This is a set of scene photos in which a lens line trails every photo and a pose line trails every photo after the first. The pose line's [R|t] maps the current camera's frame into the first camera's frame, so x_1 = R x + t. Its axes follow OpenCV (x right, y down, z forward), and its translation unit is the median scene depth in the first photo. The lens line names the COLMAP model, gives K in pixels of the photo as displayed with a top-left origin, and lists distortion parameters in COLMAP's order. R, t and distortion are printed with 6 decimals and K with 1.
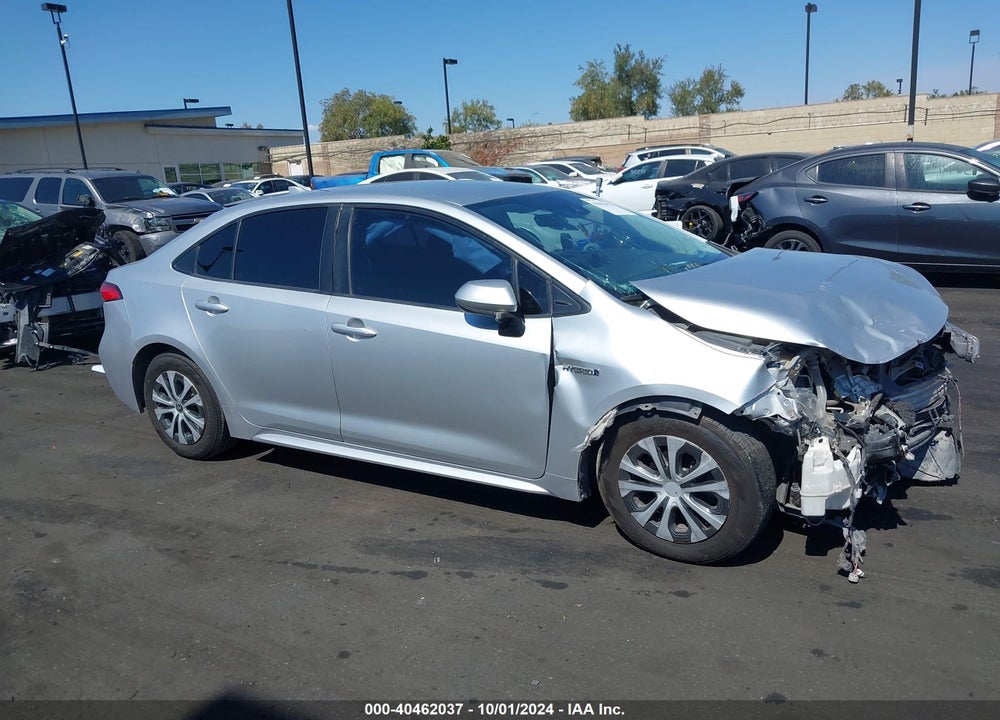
lens RADIAL K [[882.4, 0, 500.0], [0, 882.4, 360.0], [0, 0, 1]] dist [0.004365, -0.421572]
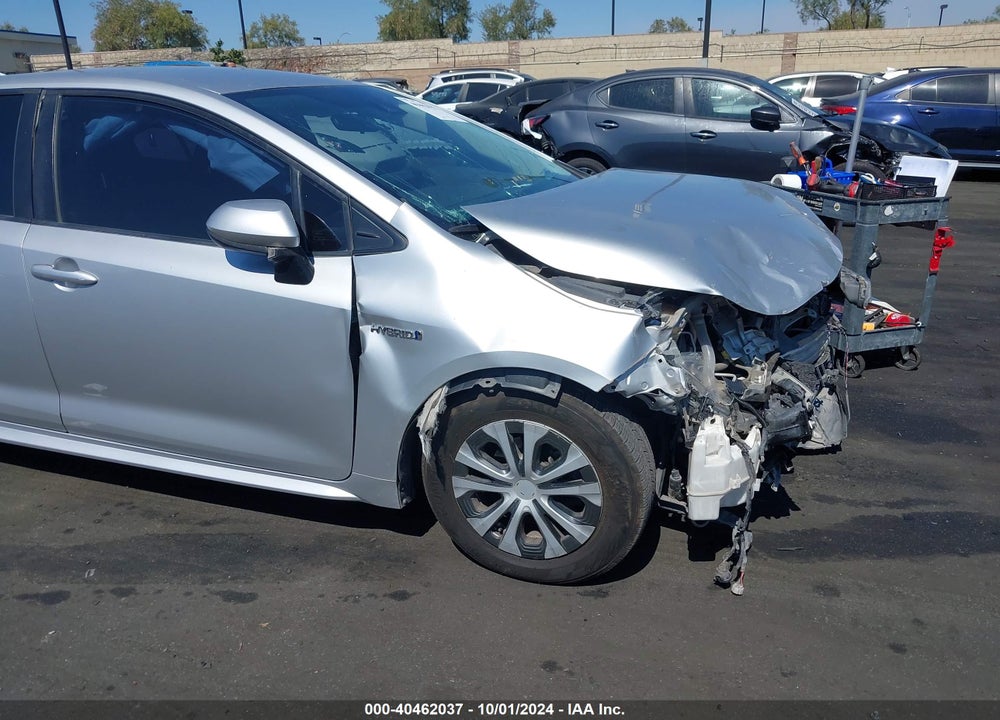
lens RADIAL K [[834.3, 0, 503.0], [0, 834.3, 439.1], [0, 0, 1]] dist [0.184802, -0.474102]
pose [[0.976947, -0.045727, 0.208528, 0.030069], [0.009616, 0.985225, 0.170993, -0.019175], [-0.213266, -0.165046, 0.962953, 0.308124]]
